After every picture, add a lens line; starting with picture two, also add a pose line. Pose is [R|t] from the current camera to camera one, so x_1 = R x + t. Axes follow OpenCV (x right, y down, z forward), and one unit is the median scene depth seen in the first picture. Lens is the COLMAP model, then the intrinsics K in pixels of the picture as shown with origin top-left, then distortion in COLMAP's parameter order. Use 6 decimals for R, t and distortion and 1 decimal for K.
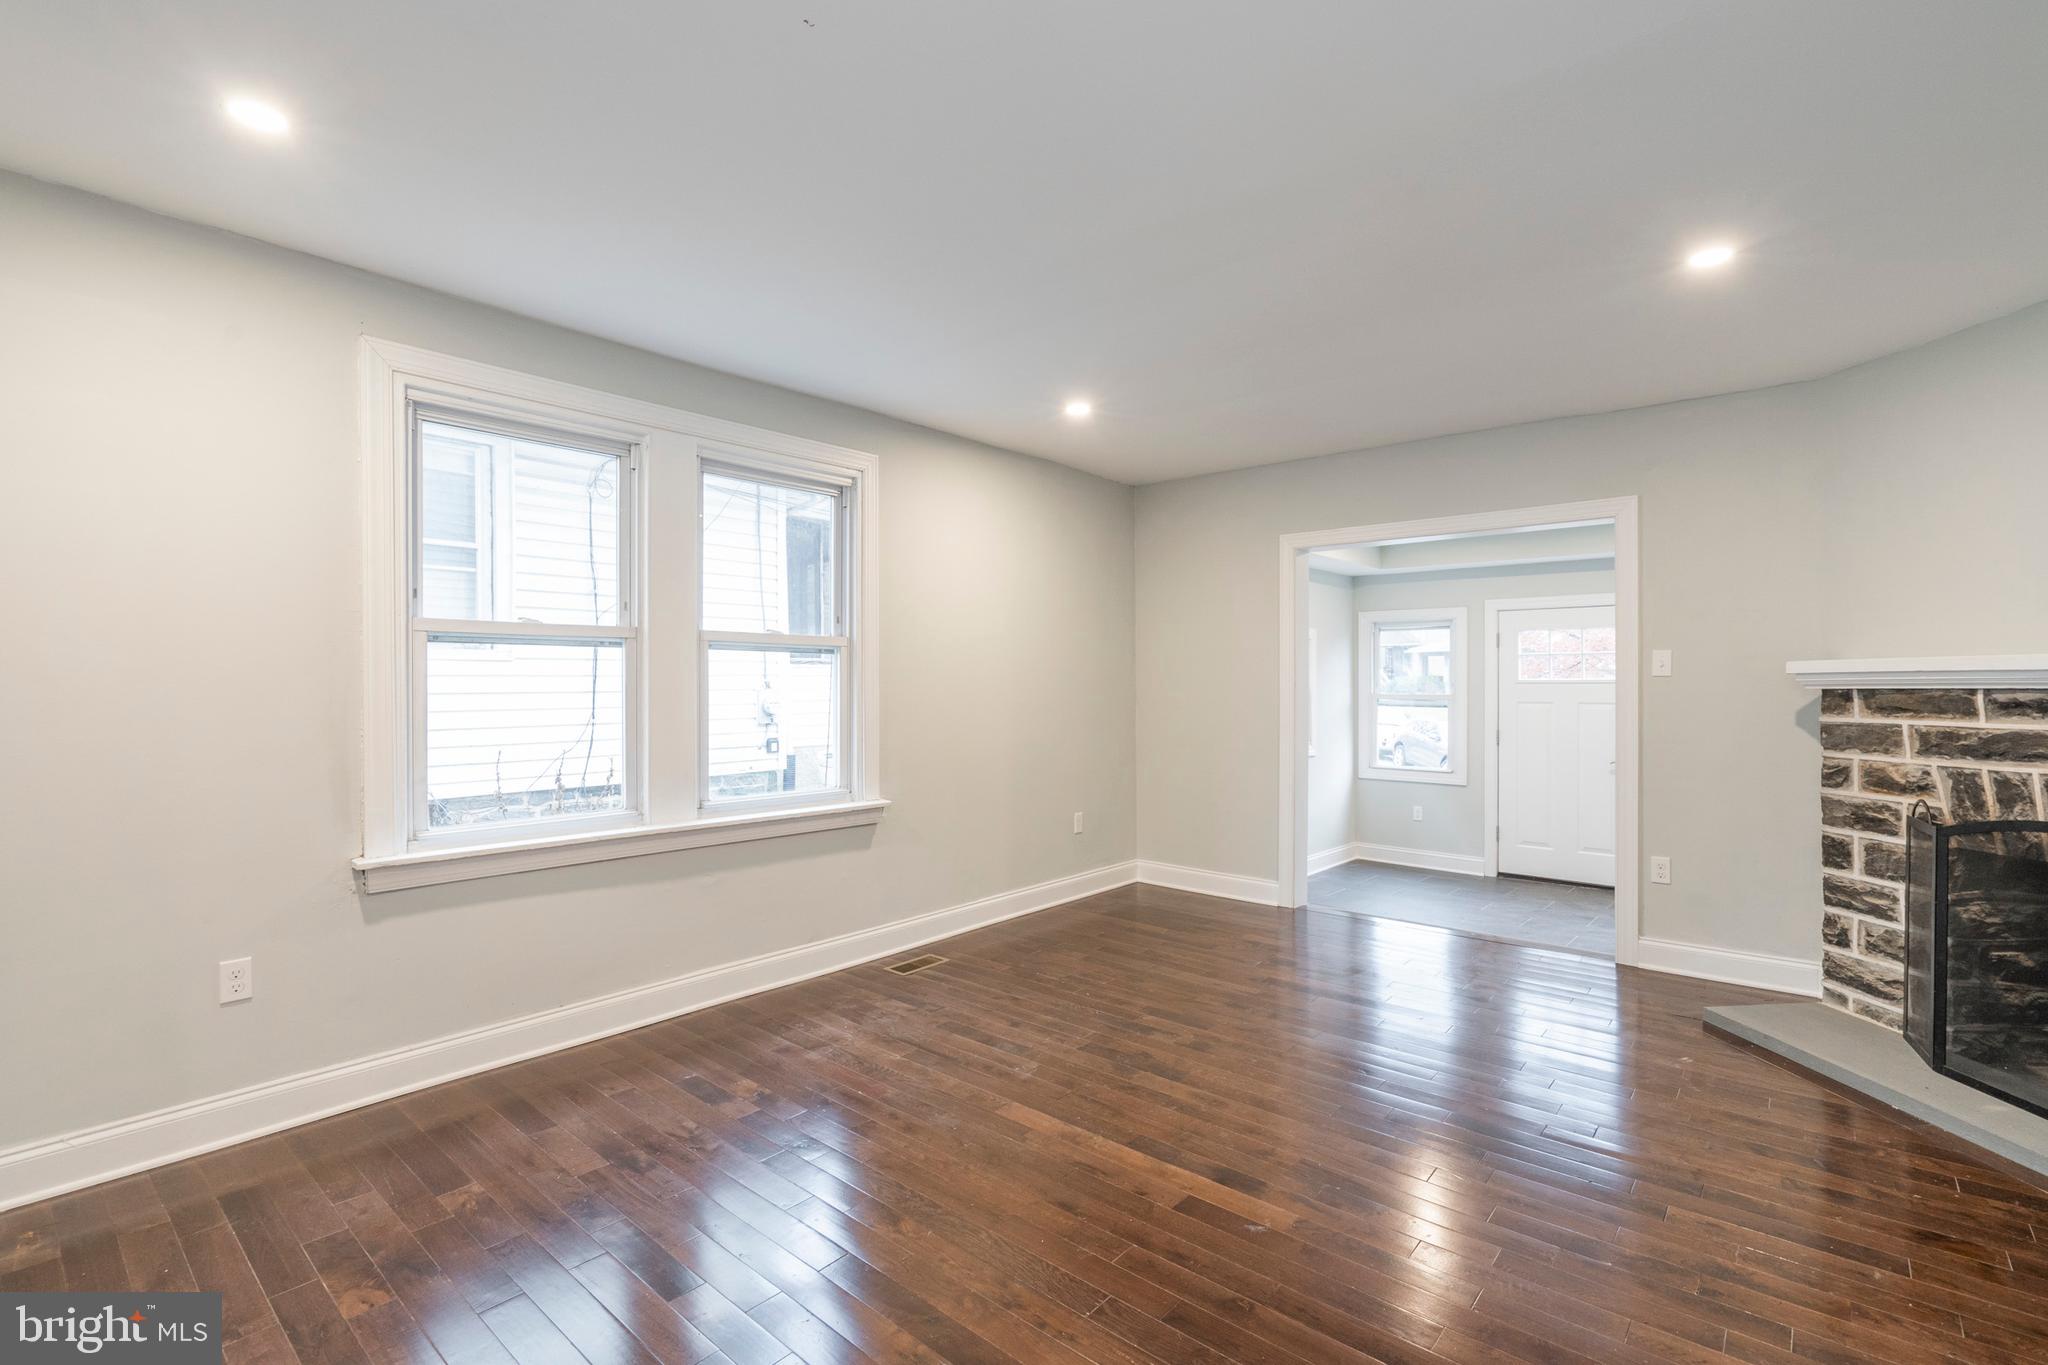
lens RADIAL K [[944.6, 0, 1006.6], [0, 944.6, 680.4], [0, 0, 1]] dist [-0.013189, 0.003055]
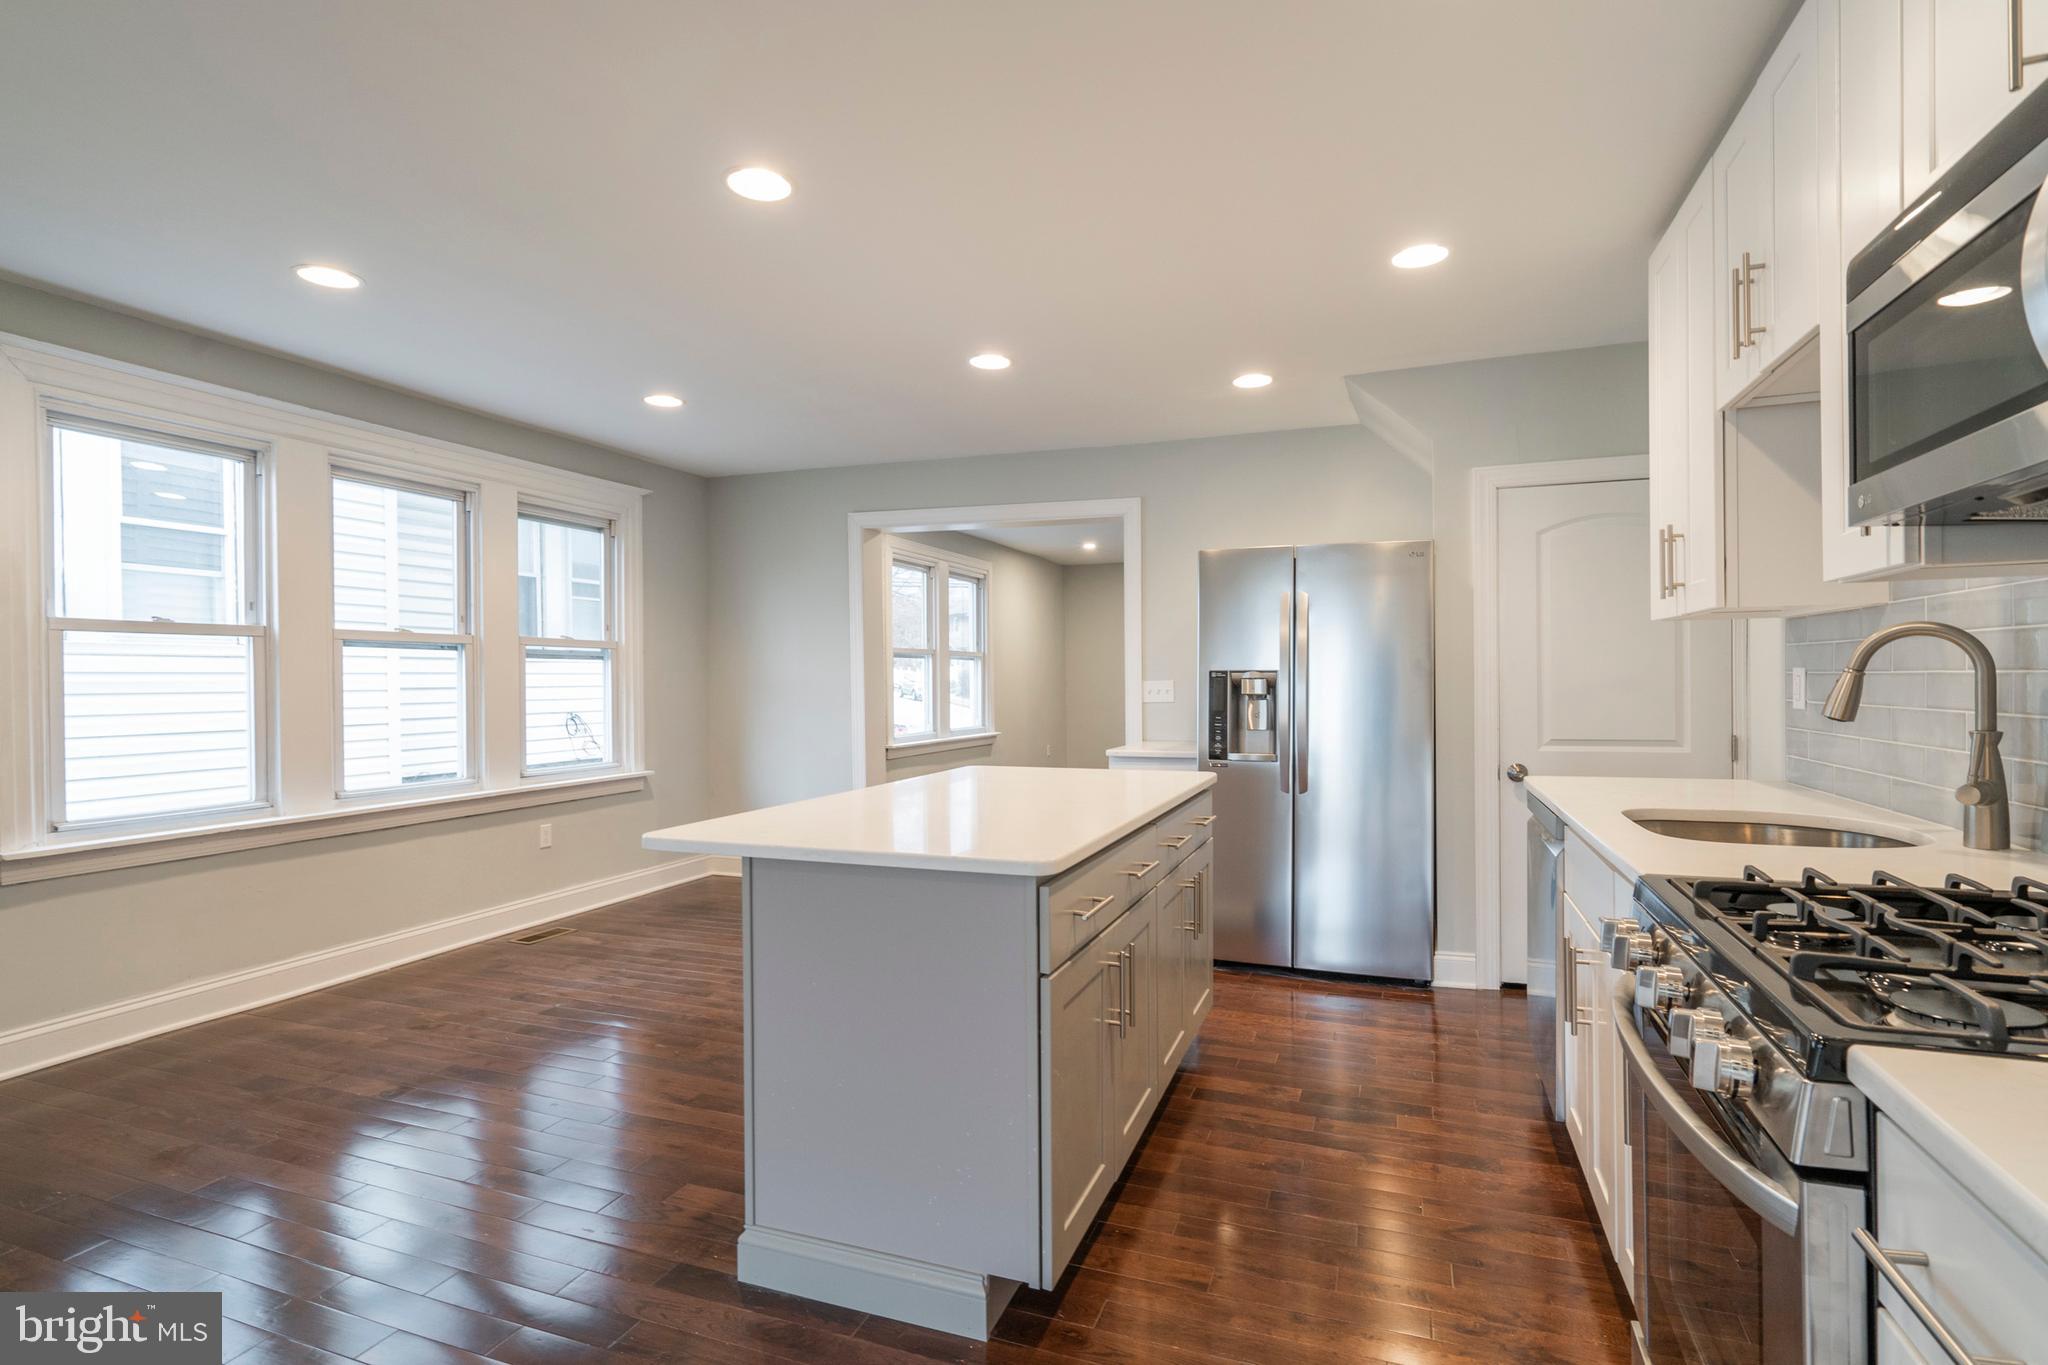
lens RADIAL K [[992.4, 0, 1007.8], [0, 992.4, 688.9], [0, 0, 1]] dist [0.000886, -0.000167]
pose [[0.933438, -0.012877, 0.358508, -1.102455], [0.010097, 0.999903, 0.009625, 0.016089], [-0.358597, -0.005365, 0.933477, -1.314196]]
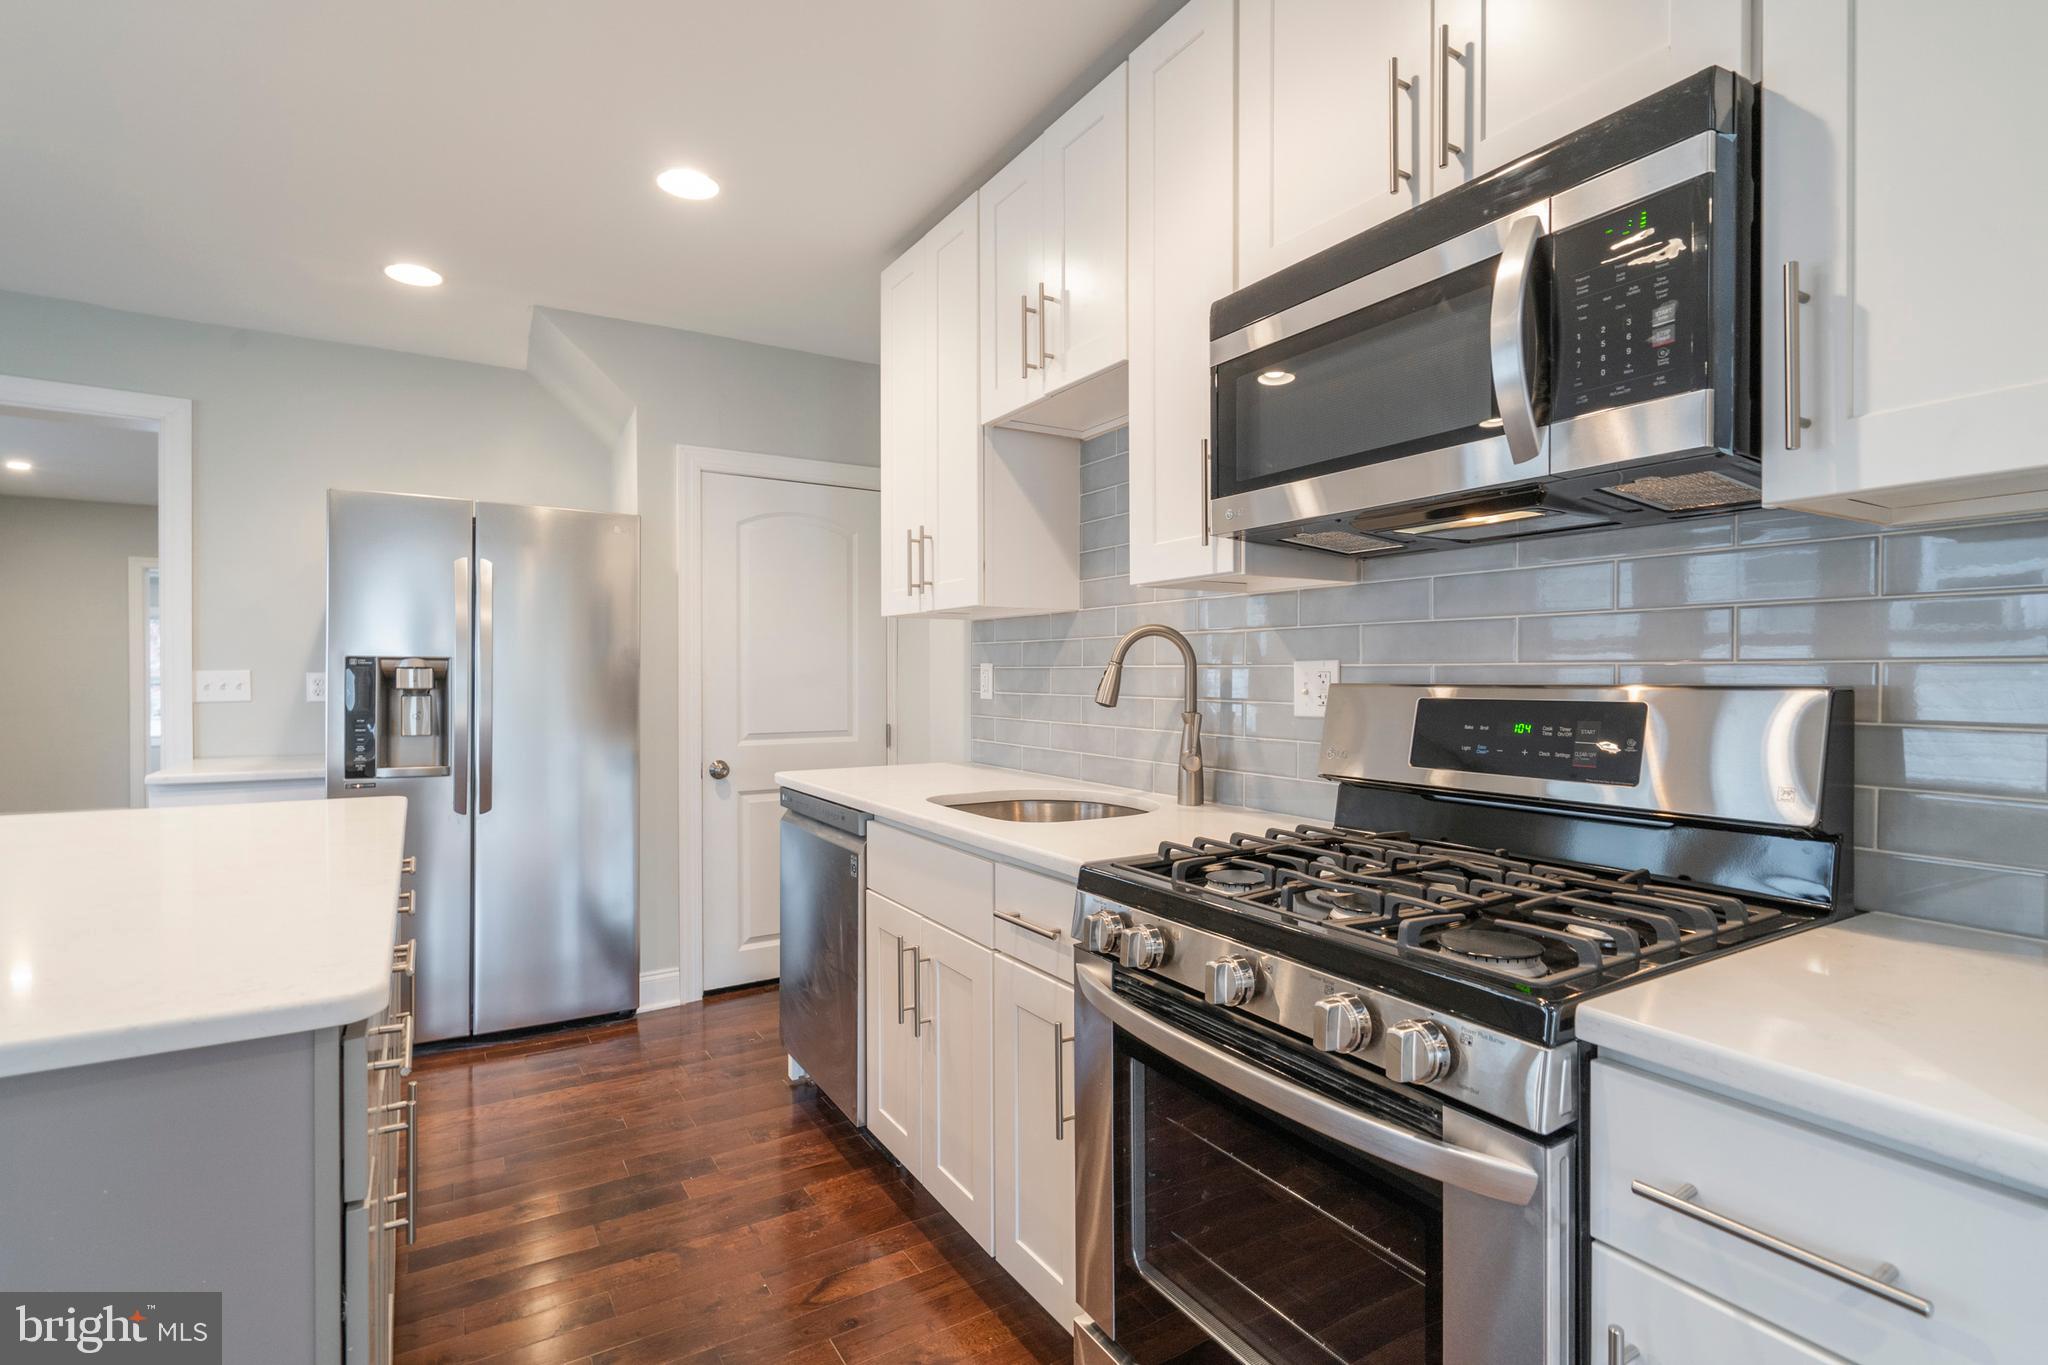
lens RADIAL K [[1008.0, 0, 1026.8], [0, 1008.0, 682.3], [0, 0, 1]] dist [0.000771, -0.000472]
pose [[0.293132, -0.008773, 0.956032, -1.114744], [-0.001250, 0.999954, 0.009560, 0.022128], [-0.956071, -0.003997, 0.293107, -1.098869]]
